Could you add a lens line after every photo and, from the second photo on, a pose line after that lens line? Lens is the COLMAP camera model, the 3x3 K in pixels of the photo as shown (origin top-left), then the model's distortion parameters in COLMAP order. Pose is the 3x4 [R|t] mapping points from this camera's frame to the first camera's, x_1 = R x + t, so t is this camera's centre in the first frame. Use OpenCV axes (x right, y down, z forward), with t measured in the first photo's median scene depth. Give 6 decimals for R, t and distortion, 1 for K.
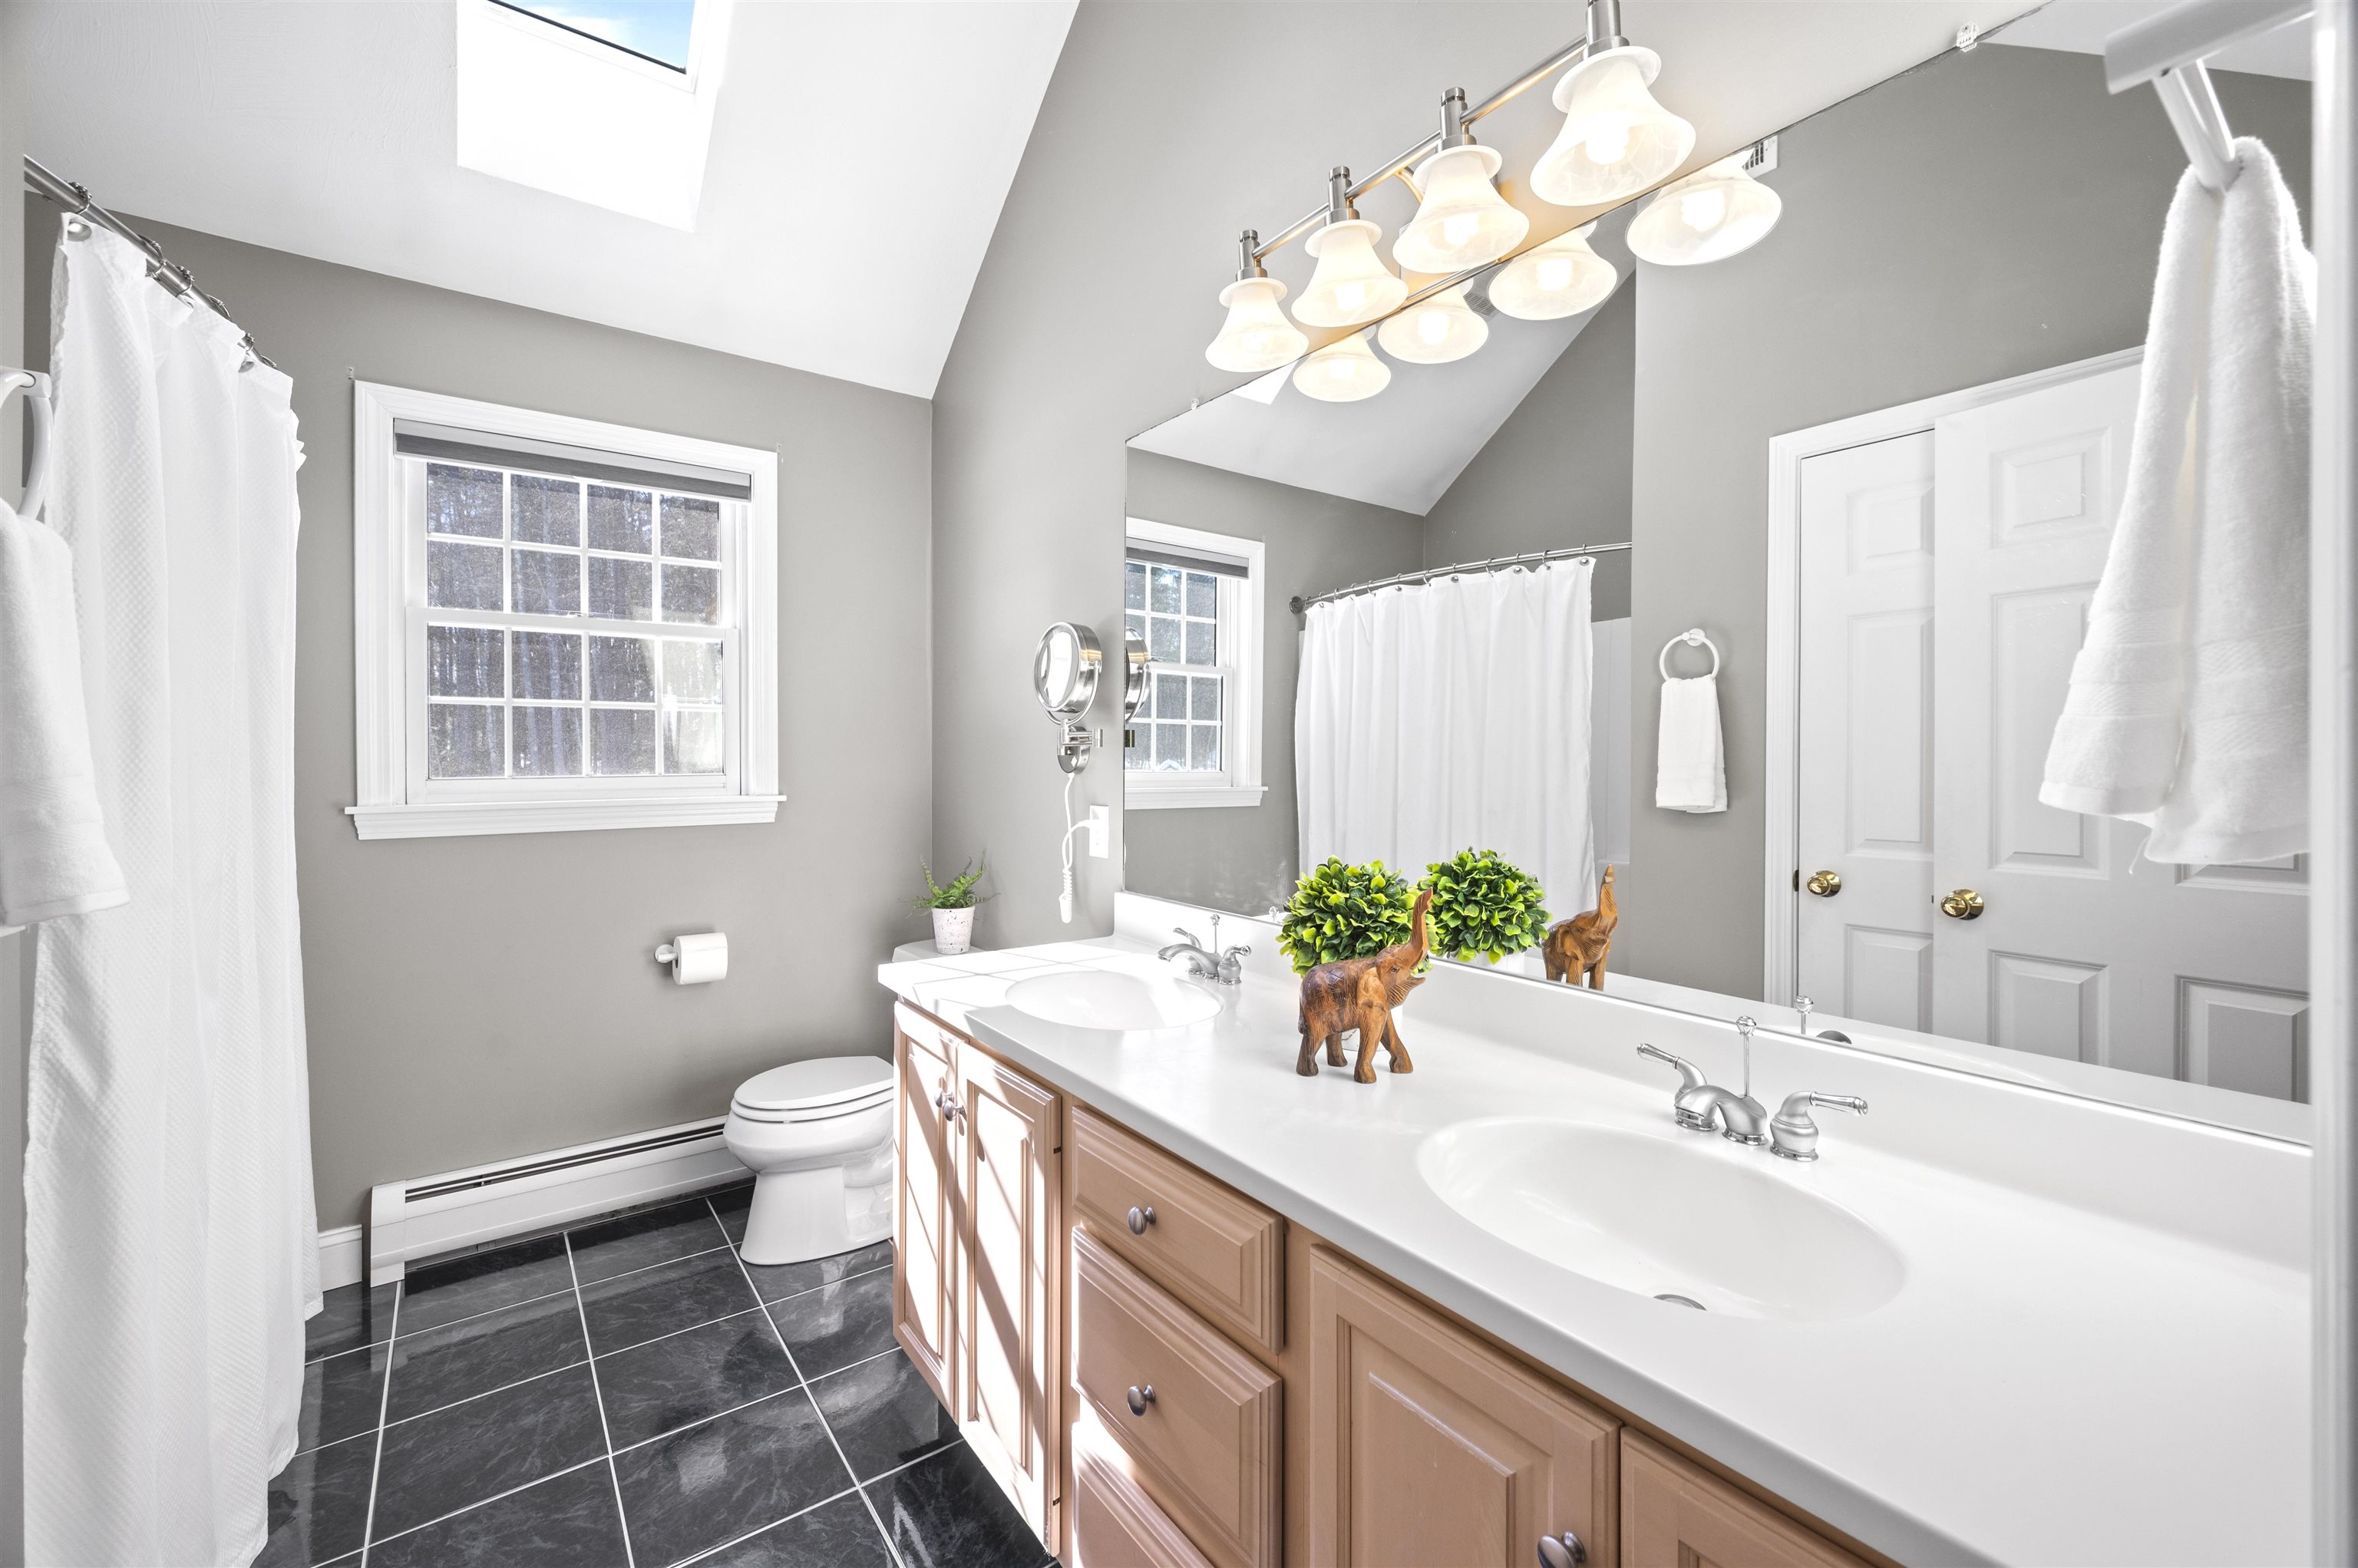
lens RADIAL K [[940.5, 0, 1127.9], [0, 940.5, 738.8], [0, 0, 1]] dist [0.000969, -0.000041]
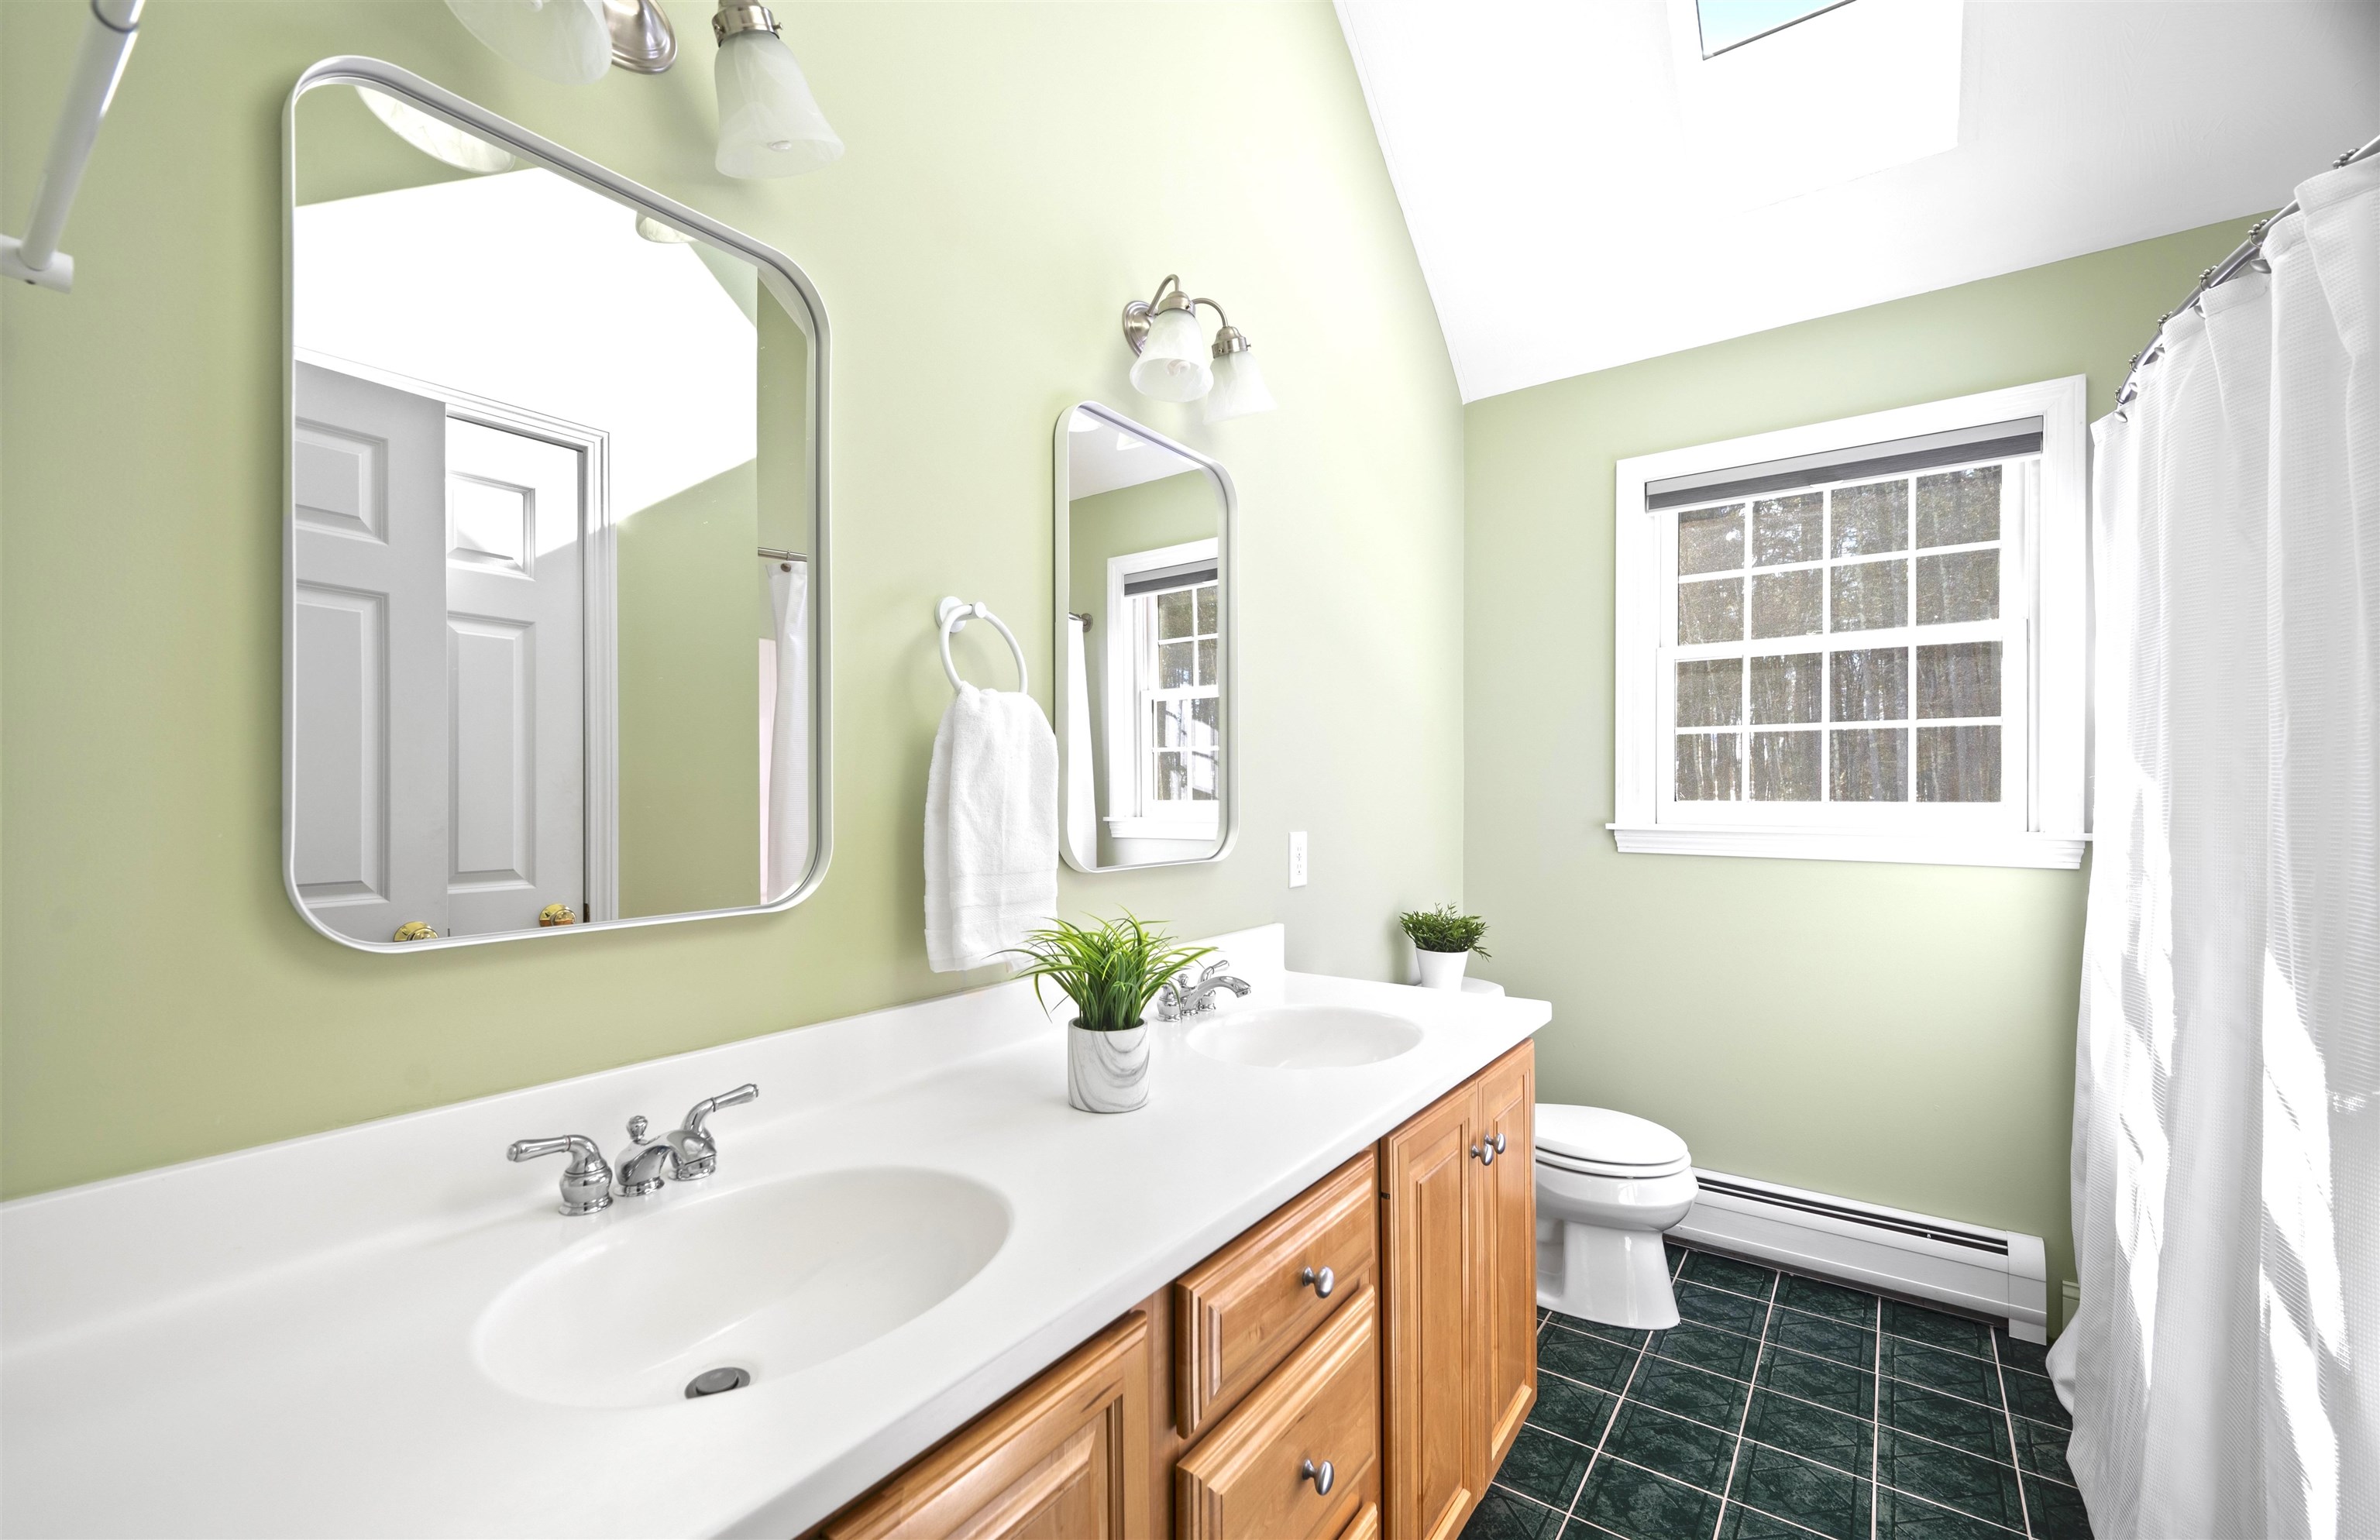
lens RADIAL K [[969.7, 0, 1186.4], [0, 969.7, 779.5], [0, 0, 1]] dist [-0.001840, -0.000119]
pose [[0.321631, 0.004140, -0.946856, 0.136916], [0.012426, 0.999886, 0.008593, -0.000533], [0.946783, -0.014529, 0.321543, 0.092968]]
